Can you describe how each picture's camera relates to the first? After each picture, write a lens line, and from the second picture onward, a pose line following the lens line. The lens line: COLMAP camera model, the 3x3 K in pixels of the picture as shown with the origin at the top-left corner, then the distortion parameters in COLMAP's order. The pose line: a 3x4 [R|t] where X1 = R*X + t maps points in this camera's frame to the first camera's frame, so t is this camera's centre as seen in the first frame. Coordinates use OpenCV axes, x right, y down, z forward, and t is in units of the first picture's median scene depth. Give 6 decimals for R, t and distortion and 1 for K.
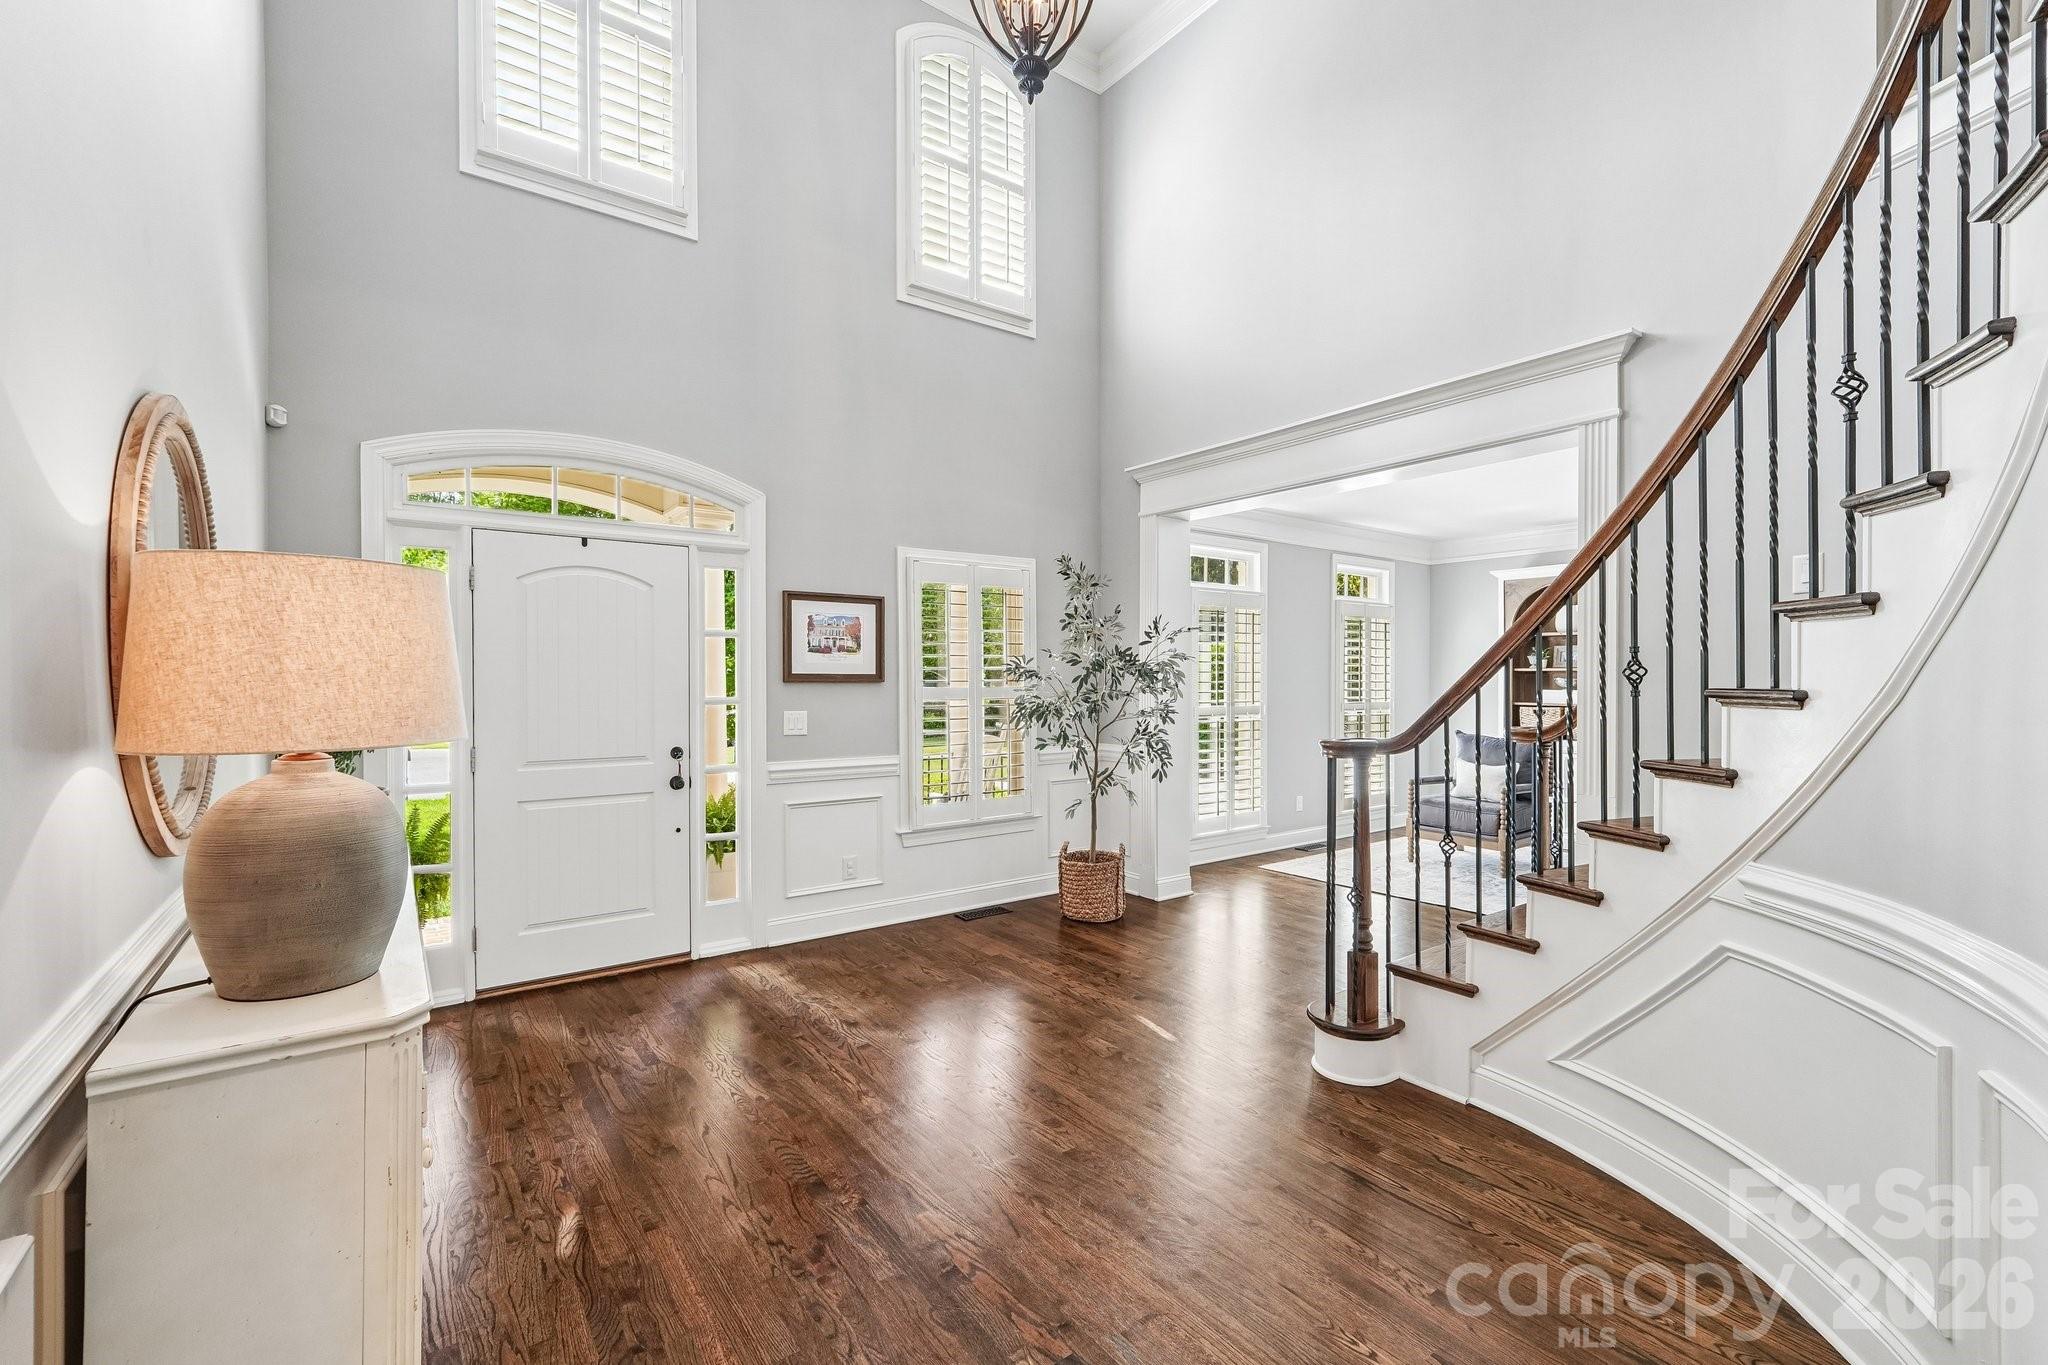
lens RADIAL K [[859.6, 0, 1018.9], [0, 859.6, 677.1], [0, 0, 1]] dist [-0.001032, 0.000016]
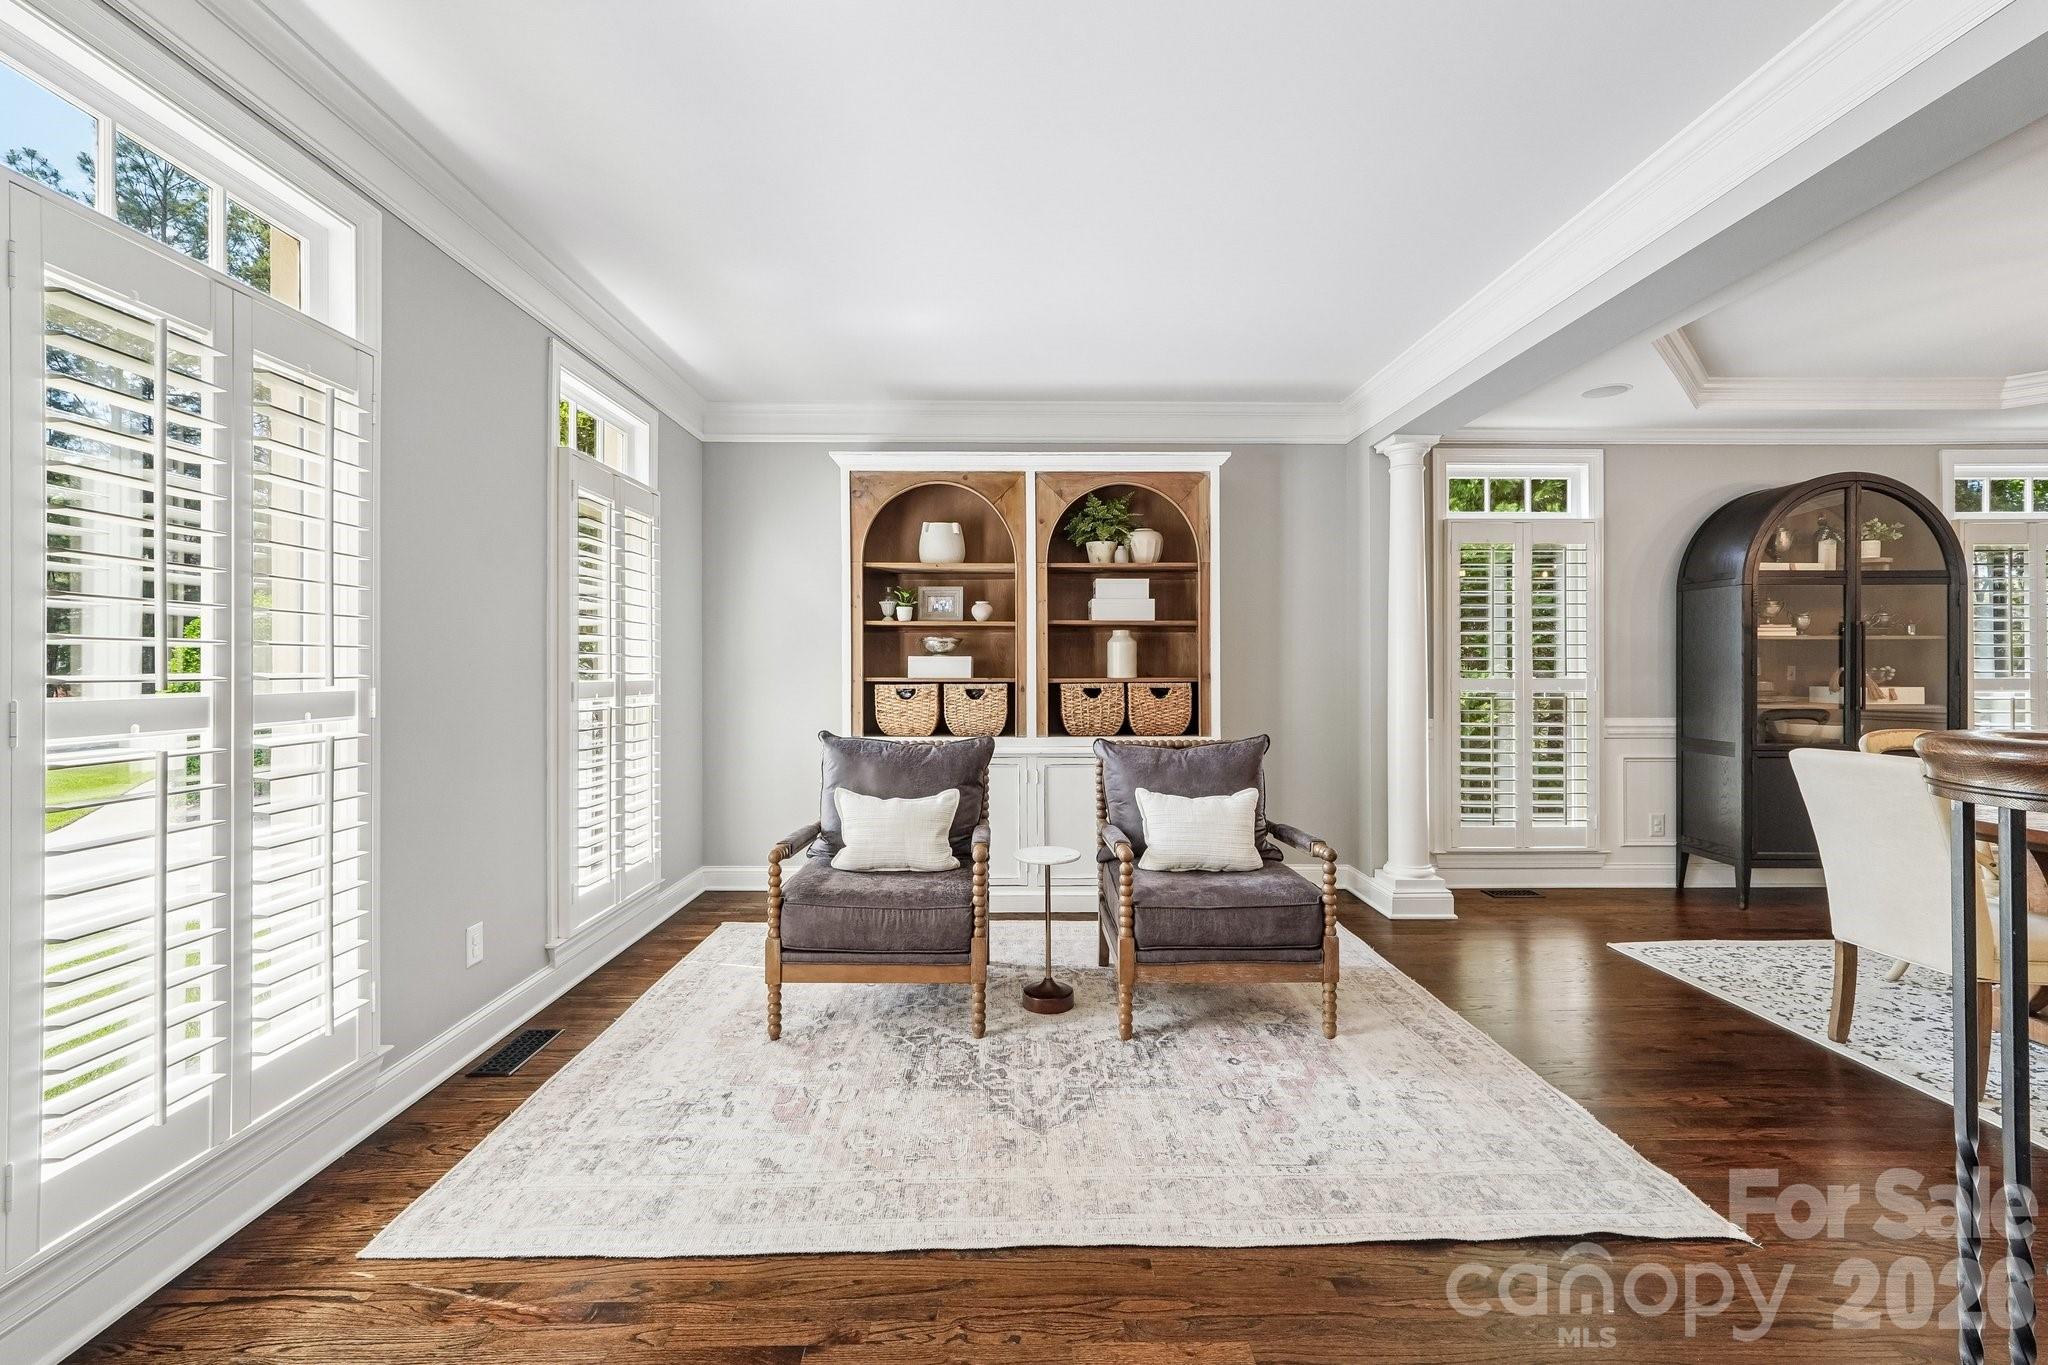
lens RADIAL K [[871.7, 0, 1023.7], [0, 871.7, 669.7], [0, 0, 1]] dist [-0.003066, 0.000470]
pose [[0.581287, -0.001762, 0.813697, 0.149985], [-0.000475, 0.999997, 0.002504, 0.022619], [-0.813698, -0.001842, 0.581284, 0.565675]]
